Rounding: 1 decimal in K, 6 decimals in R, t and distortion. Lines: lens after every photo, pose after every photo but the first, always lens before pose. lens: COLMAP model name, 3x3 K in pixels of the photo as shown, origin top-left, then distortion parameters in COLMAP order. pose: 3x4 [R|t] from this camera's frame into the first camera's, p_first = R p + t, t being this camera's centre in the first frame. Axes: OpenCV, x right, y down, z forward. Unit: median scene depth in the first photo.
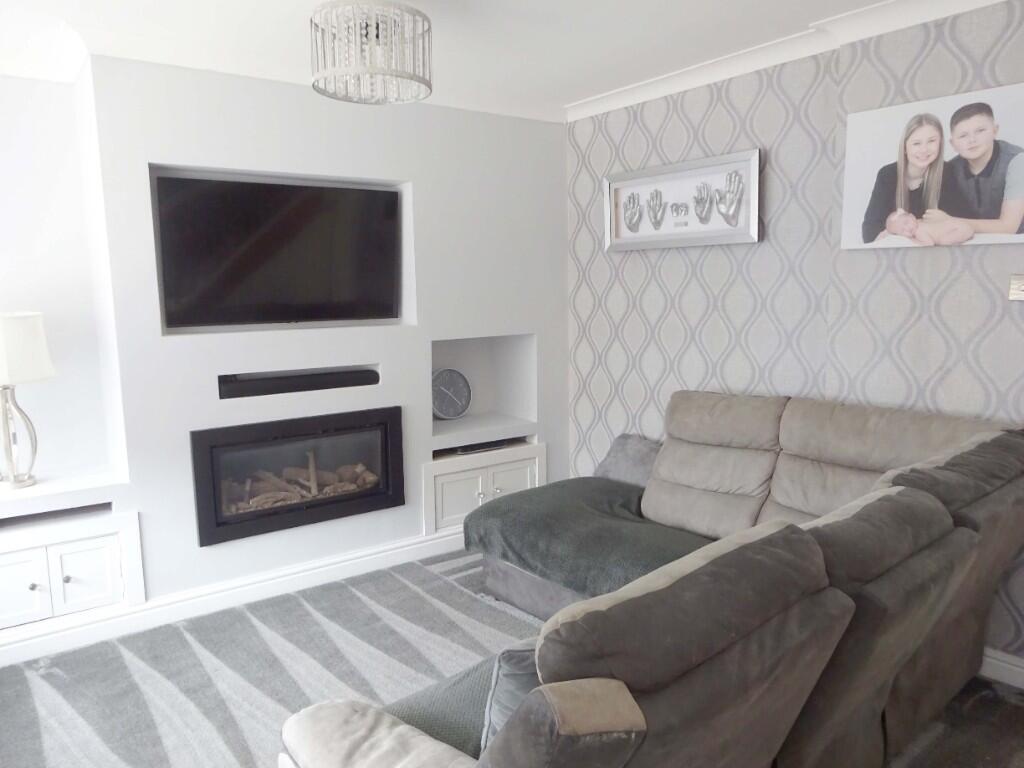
lens RADIAL K [[748.4, 0, 512.0], [0, 748.4, 384.0], [0, 0, 1]] dist [-0.011207, -0.004828]
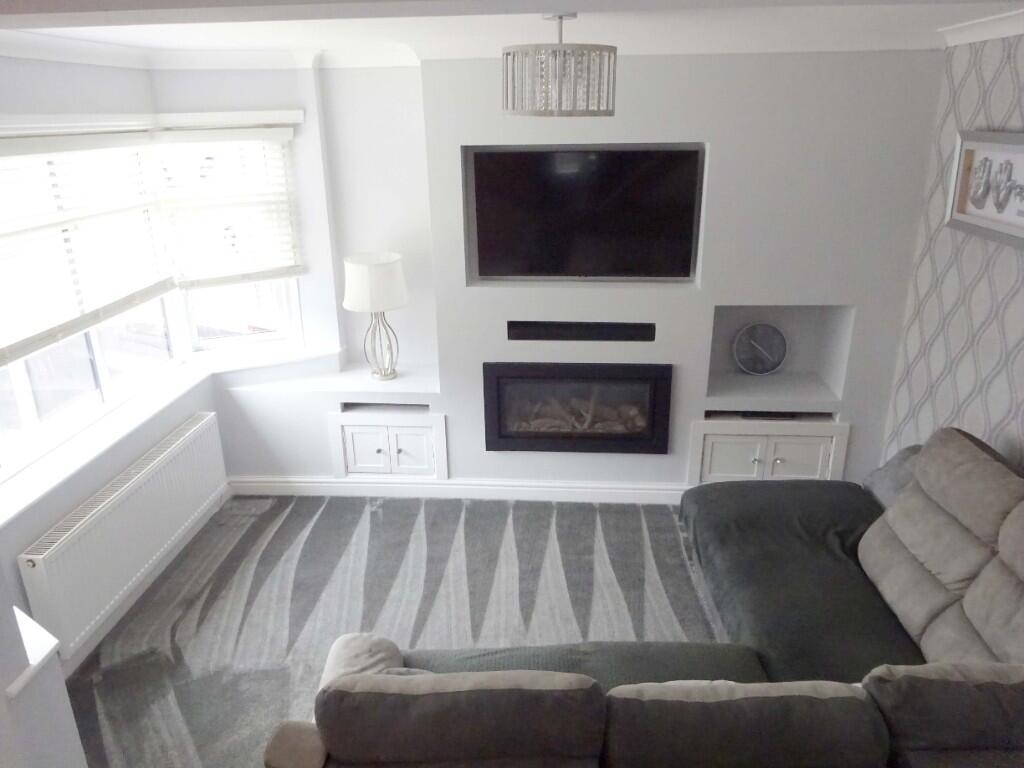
lens RADIAL K [[748.4, 0, 512.0], [0, 748.4, 384.0], [0, 0, 1]] dist [-0.011207, -0.004828]
pose [[0.752334, 0.228279, -0.617967, 0.377246], [-0.081251, 0.963035, 0.256830, -0.221023], [0.653752, -0.143011, 0.743072, 0.087208]]
